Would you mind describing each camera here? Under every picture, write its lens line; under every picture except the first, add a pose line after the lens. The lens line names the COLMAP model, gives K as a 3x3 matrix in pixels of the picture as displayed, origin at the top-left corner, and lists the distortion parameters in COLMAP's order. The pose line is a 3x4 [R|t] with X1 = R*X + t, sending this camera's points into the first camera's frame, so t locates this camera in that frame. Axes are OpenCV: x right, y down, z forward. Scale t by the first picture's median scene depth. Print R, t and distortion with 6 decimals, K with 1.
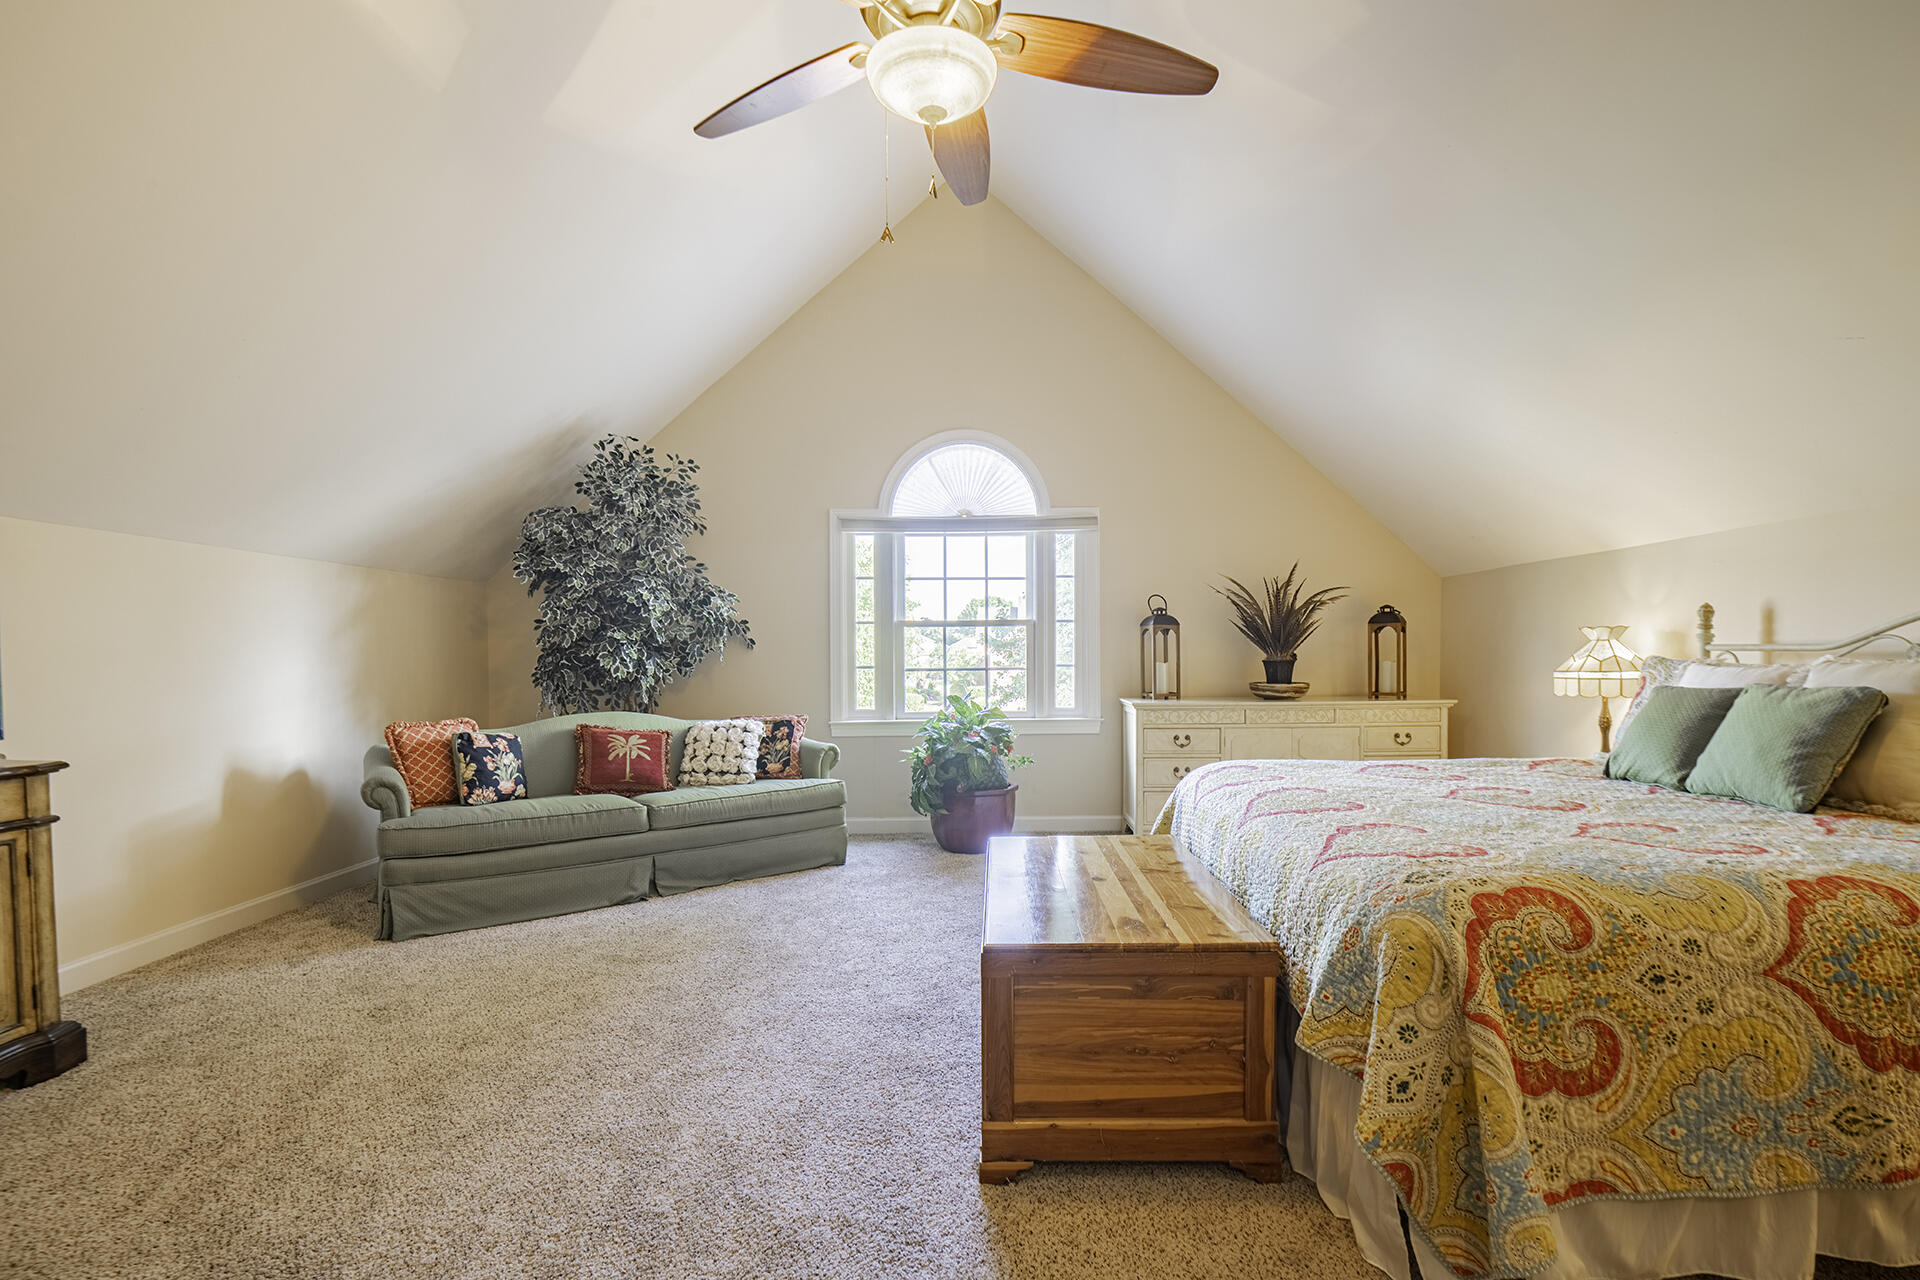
lens RADIAL K [[892.4, 0, 961.8], [0, 892.4, 666.0], [0, 0, 1]] dist [-0.017937, -0.000586]
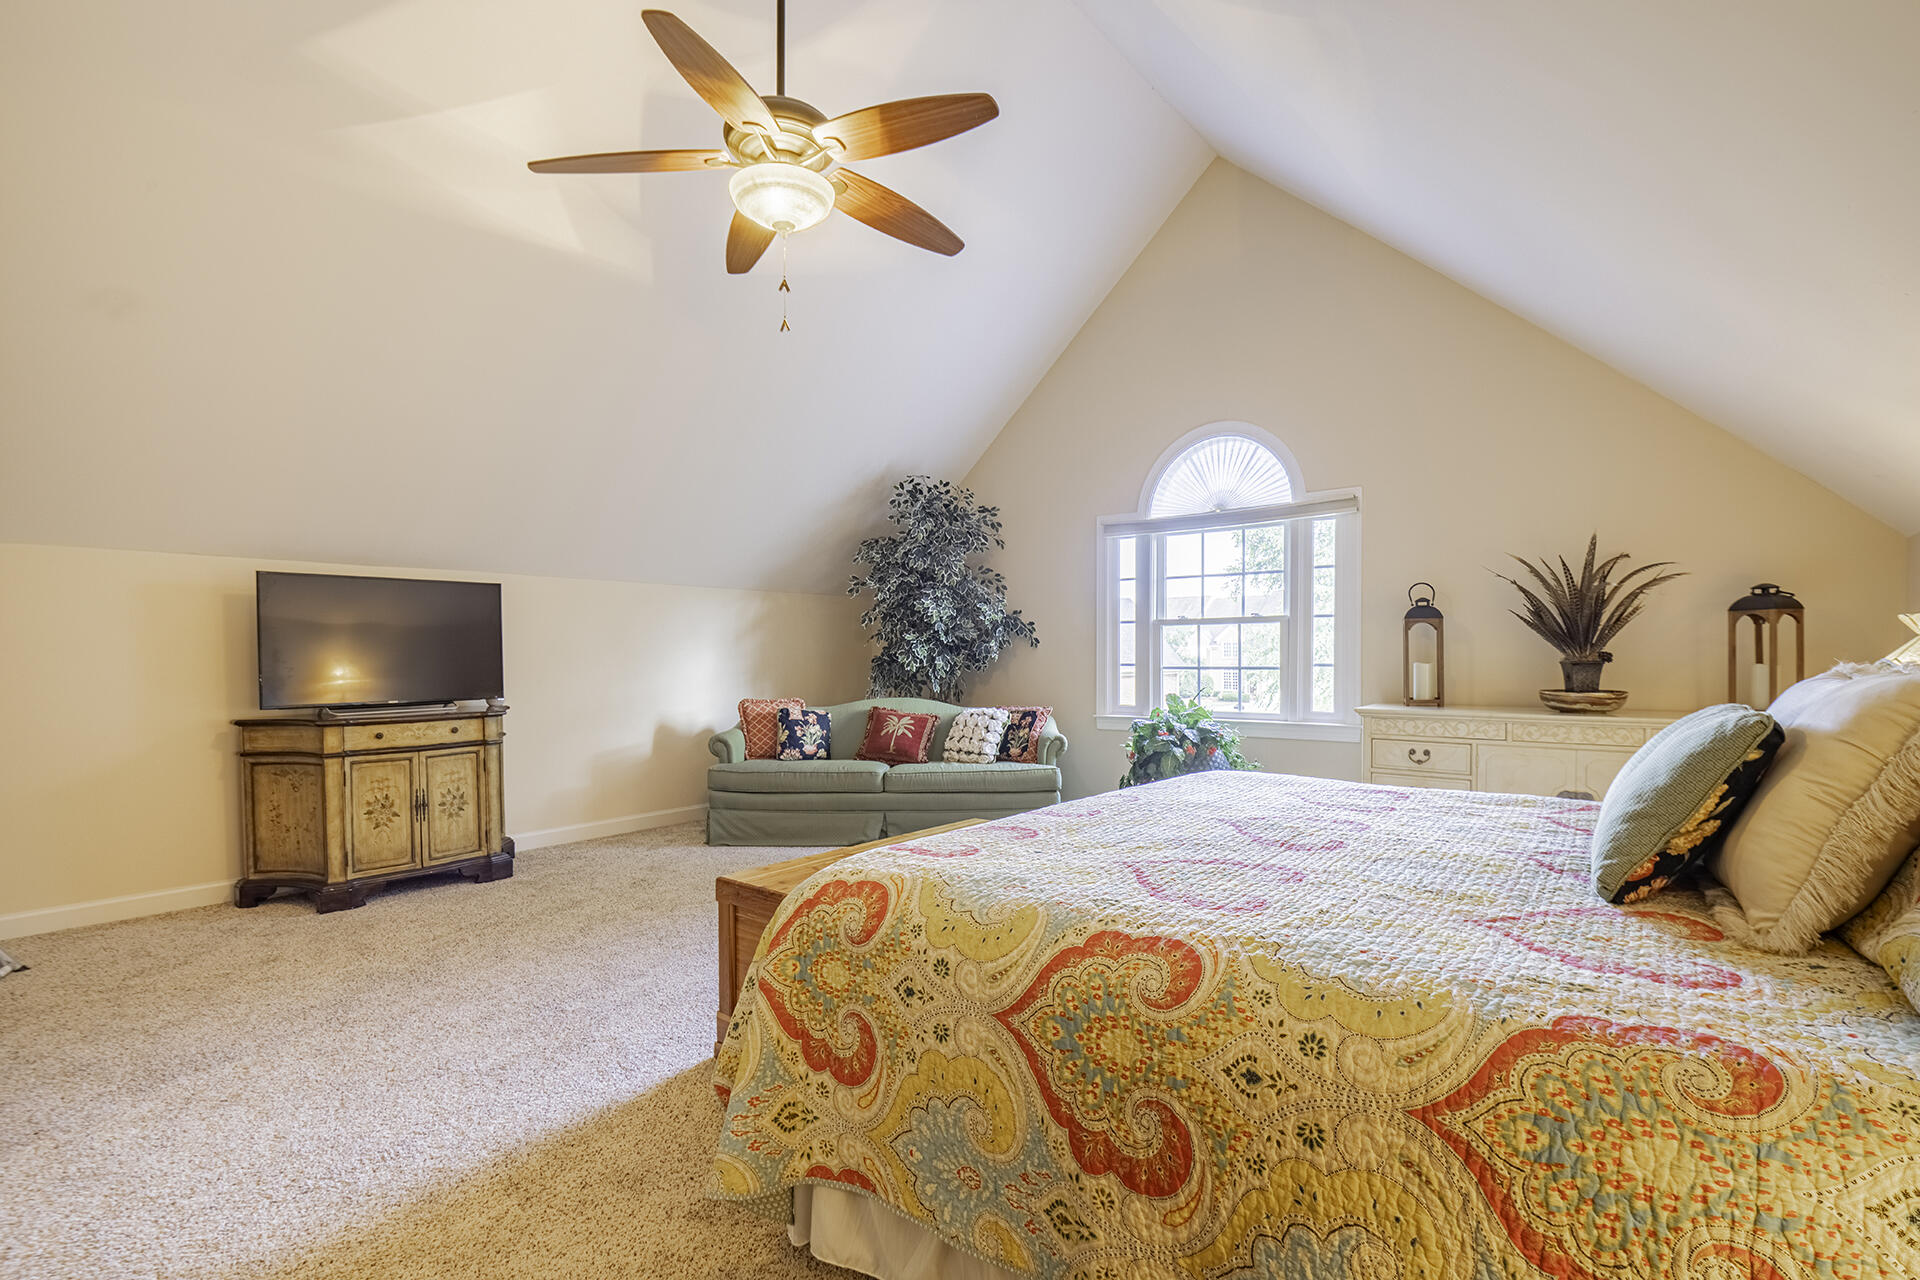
lens RADIAL K [[898.7, 0, 992.9], [0, 898.7, 653.3], [0, 0, 1]] dist [-0.007262, -0.000925]
pose [[0.777848, 0.003495, -0.628443, 0.502941], [-0.008678, 0.999949, -0.005180, -0.005605], [0.628393, 0.009482, 0.777838, 0.093695]]
